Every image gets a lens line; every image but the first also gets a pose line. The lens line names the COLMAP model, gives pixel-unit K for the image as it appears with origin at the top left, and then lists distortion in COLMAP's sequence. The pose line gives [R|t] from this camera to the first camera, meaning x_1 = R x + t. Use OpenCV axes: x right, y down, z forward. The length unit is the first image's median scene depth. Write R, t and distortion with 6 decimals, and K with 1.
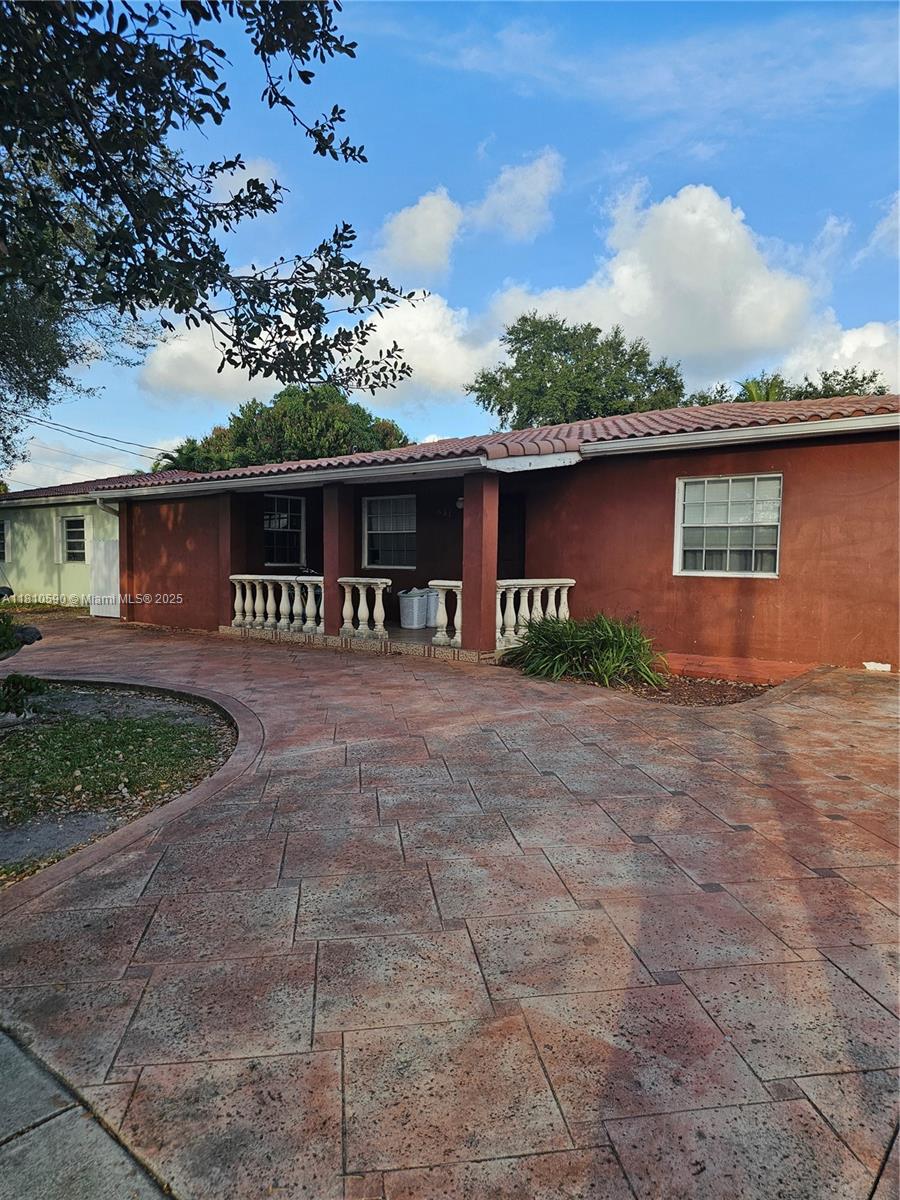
lens RADIAL K [[802.7, 0, 450.0], [0, 802.7, 600.0], [0, 0, 1]] dist [0.117843, -0.170925]
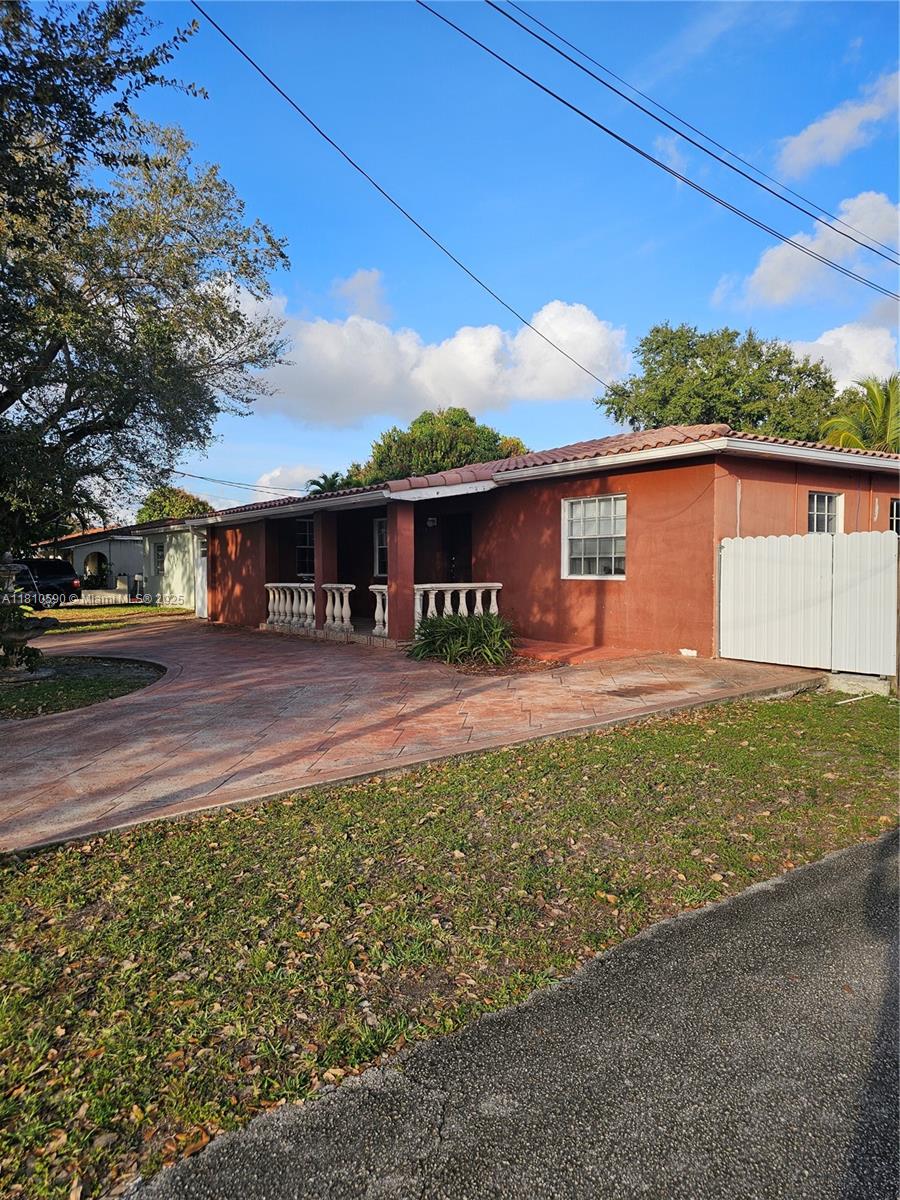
lens RADIAL K [[802.7, 0, 450.0], [0, 802.7, 600.0], [0, 0, 1]] dist [0.117843, -0.170925]
pose [[0.968178, -0.006773, -0.250171, 0.405214], [0.004016, 0.999925, -0.011527, 0.013993], [0.250231, 0.010155, 0.968133, -0.206649]]
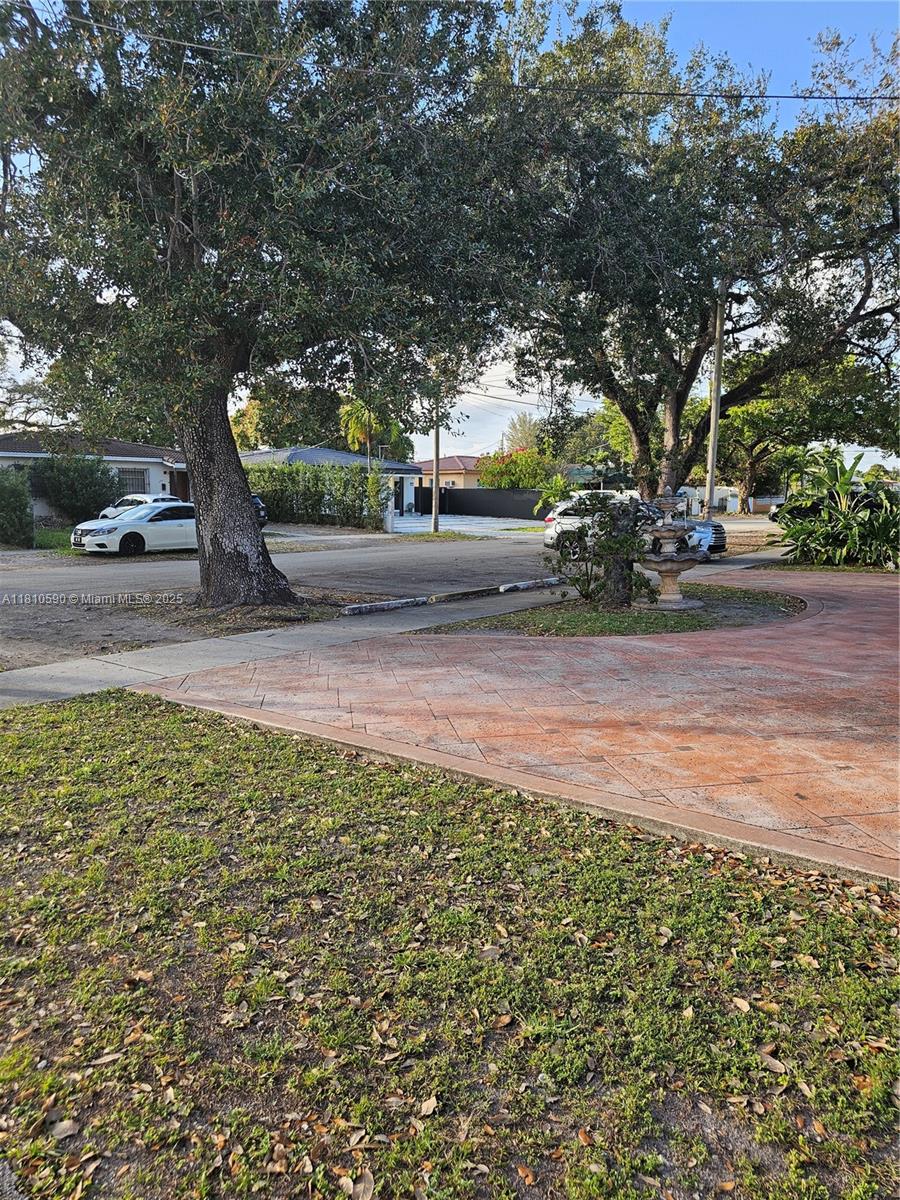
lens RADIAL K [[802.7, 0, 450.0], [0, 802.7, 600.0], [0, 0, 1]] dist [0.117843, -0.170925]
pose [[0.022593, 0.127125, -0.991629, 0.684245], [-0.059441, 0.990299, 0.125601, -0.027925], [0.997976, 0.056106, 0.029931, 0.338547]]
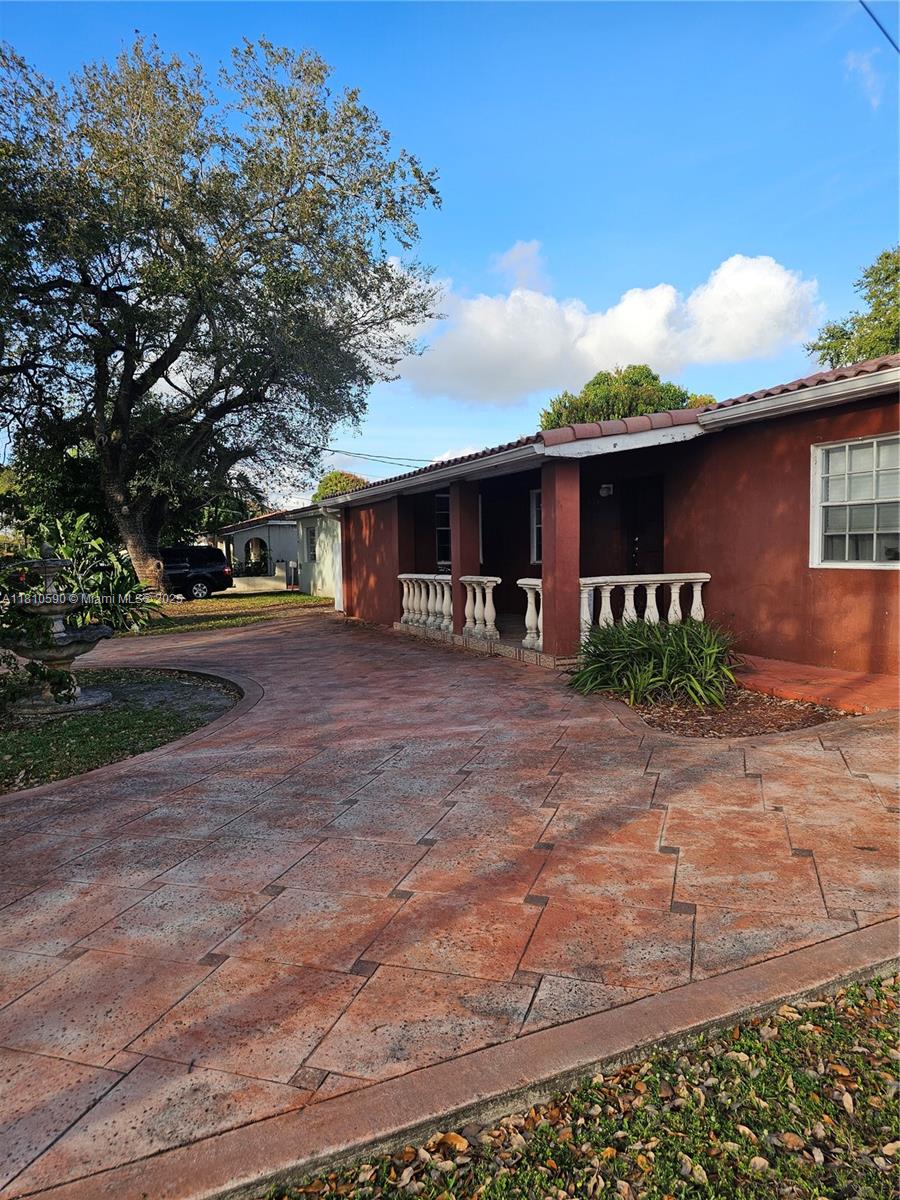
lens RADIAL K [[802.9, 0, 443.9], [0, 802.9, 600.0], [0, 0, 1]] dist [0.094545, -0.121710]
pose [[0.888889, -0.001767, -0.458119, 0.314636], [0.008435, 0.999886, 0.012512, -0.011658], [0.458045, -0.014986, 0.888803, 0.120259]]
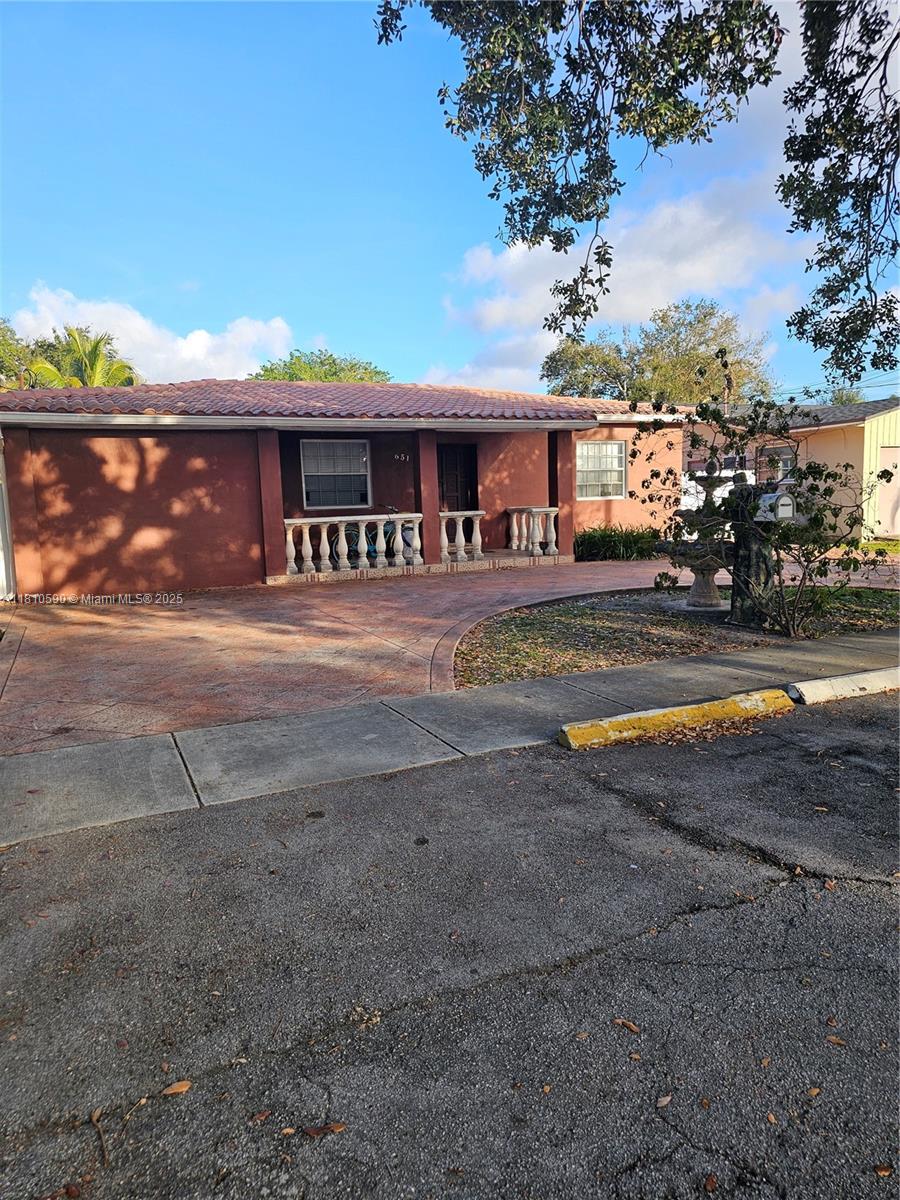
lens RADIAL K [[802.9, 0, 443.9], [0, 802.9, 600.0], [0, 0, 1]] dist [0.094545, -0.121710]
pose [[0.410896, -0.140116, 0.900851, -1.289845], [0.080414, 0.989838, 0.117279, -0.042563], [-0.908129, 0.024252, 0.417987, 0.540665]]
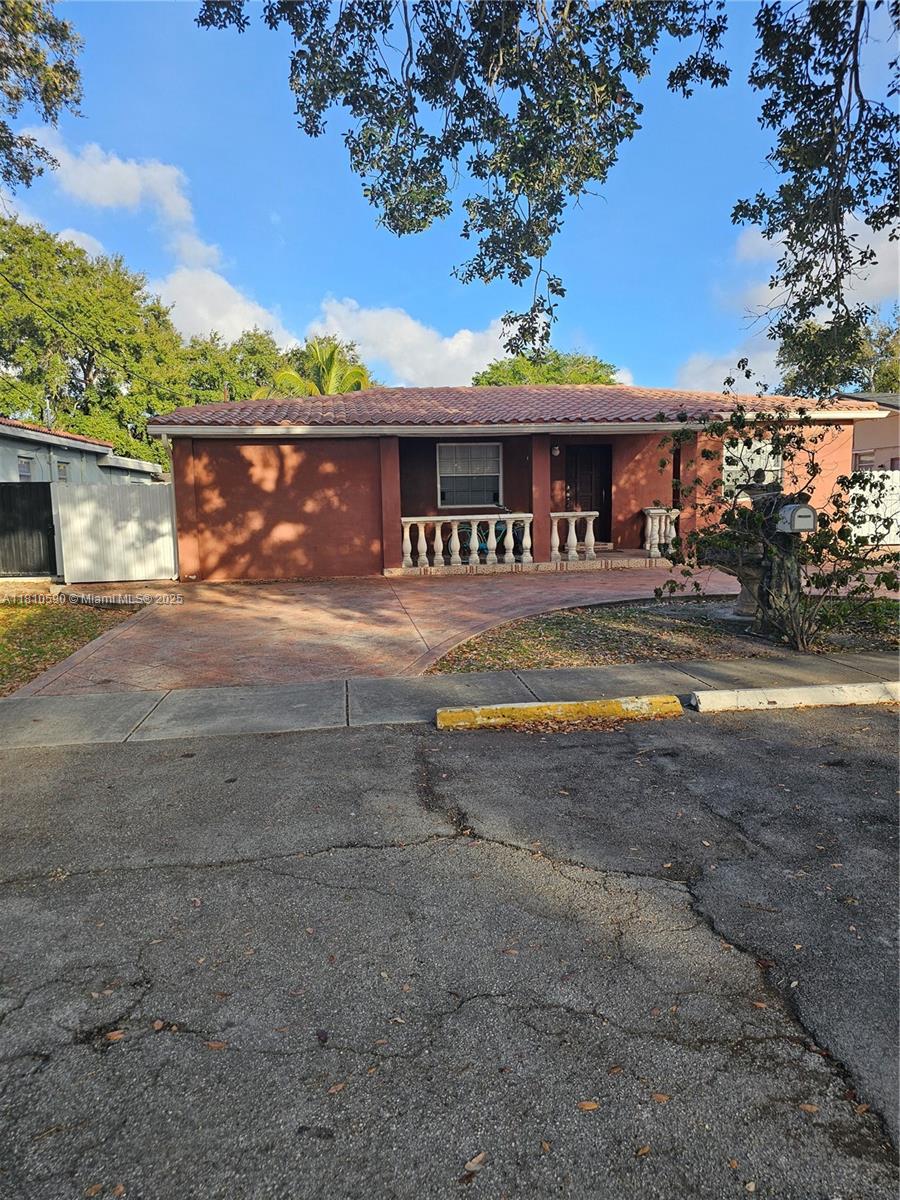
lens RADIAL K [[802.7, 0, 450.0], [0, 802.7, 600.0], [0, 0, 1]] dist [0.117843, -0.170925]
pose [[0.656107, -0.120982, 0.744908, -1.242632], [0.063822, 0.992426, 0.104968, -0.039026], [-0.751965, -0.021329, 0.658858, 0.328995]]
